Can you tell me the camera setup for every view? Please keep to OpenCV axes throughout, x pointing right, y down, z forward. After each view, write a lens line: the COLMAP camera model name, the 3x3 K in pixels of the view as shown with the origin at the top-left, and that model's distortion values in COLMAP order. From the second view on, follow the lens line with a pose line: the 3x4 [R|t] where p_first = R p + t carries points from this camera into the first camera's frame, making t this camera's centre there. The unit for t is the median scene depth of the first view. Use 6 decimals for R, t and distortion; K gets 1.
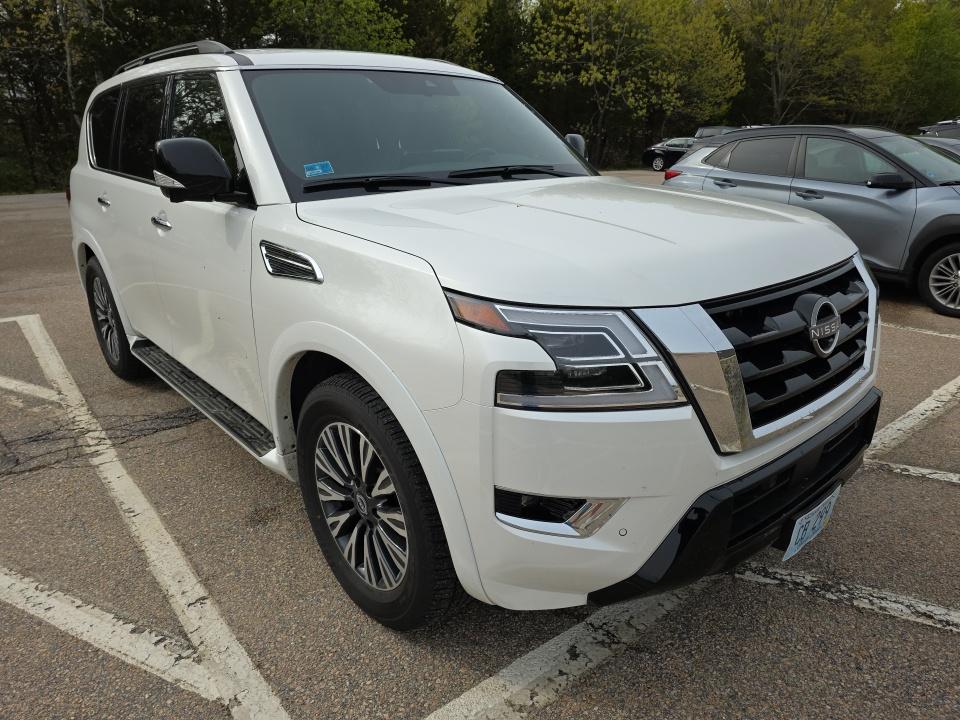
lens RADIAL K [[657.8, 0, 477.8], [0, 657.8, 363.6], [0, 0, 1]] dist [0.049828, -0.045230]
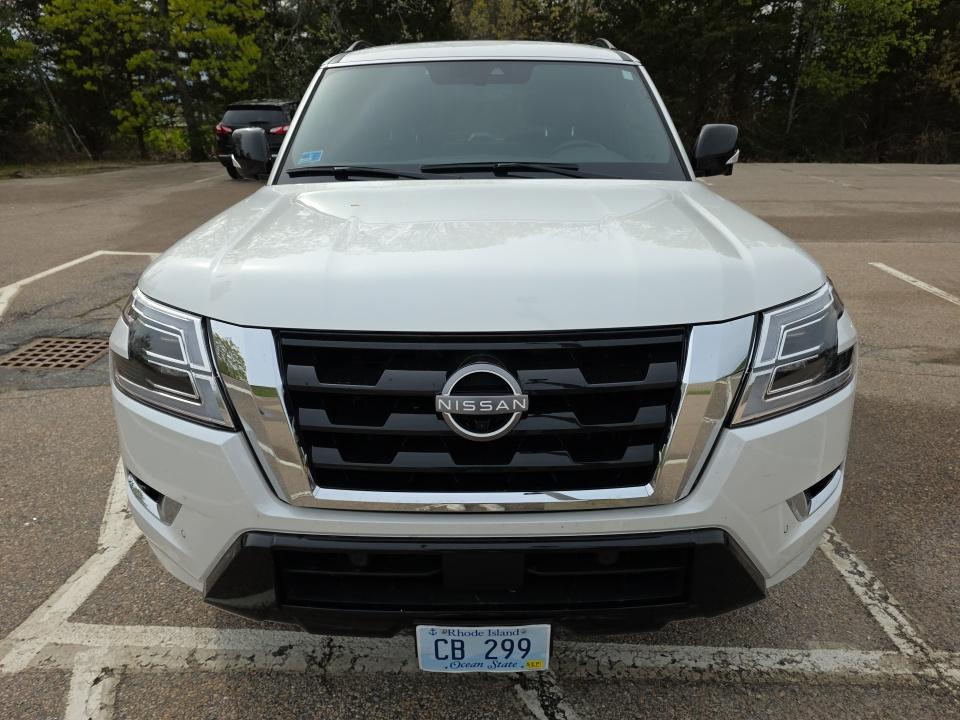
lens RADIAL K [[657.8, 0, 477.8], [0, 657.8, 363.6], [0, 0, 1]] dist [0.049828, -0.045230]
pose [[0.753883, 0.245838, -0.609282, 0.378430], [-0.226560, 0.967749, 0.110145, -0.071672], [0.616710, 0.055003, 0.785267, 0.156807]]
